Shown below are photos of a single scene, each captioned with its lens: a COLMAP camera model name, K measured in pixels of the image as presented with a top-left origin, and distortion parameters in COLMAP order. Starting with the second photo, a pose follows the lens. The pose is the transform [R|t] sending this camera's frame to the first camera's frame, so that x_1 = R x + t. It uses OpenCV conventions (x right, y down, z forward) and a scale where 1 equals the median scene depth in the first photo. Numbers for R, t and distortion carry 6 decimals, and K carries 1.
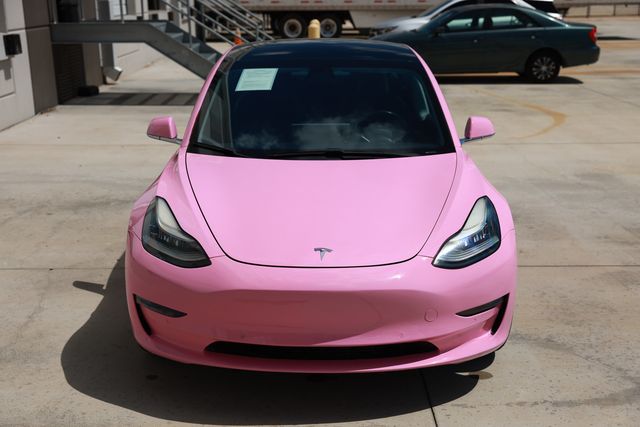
lens RADIAL K [[724.2, 0, 320.0], [0, 724.2, 213.5], [0, 0, 1]] dist [-0.002693, 0.017379]
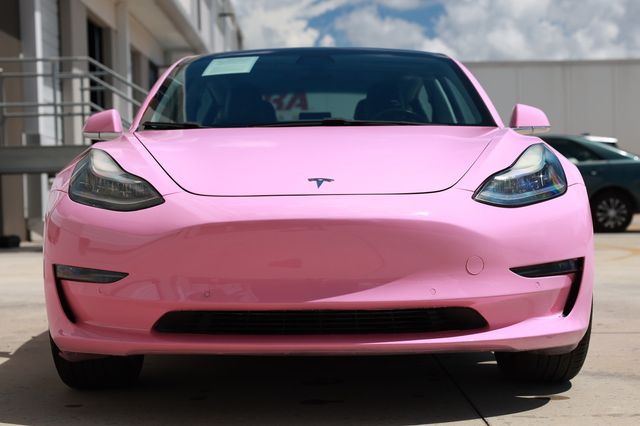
lens RADIAL K [[974.3, 0, 320.0], [0, 974.3, 213.0], [0, 0, 1]] dist [0.059836, 0.002229]
pose [[0.999901, -0.013225, 0.004733, -0.001147], [0.013967, 0.971924, -0.234879, 0.272442], [-0.001494, 0.234922, 0.972013, 0.055950]]
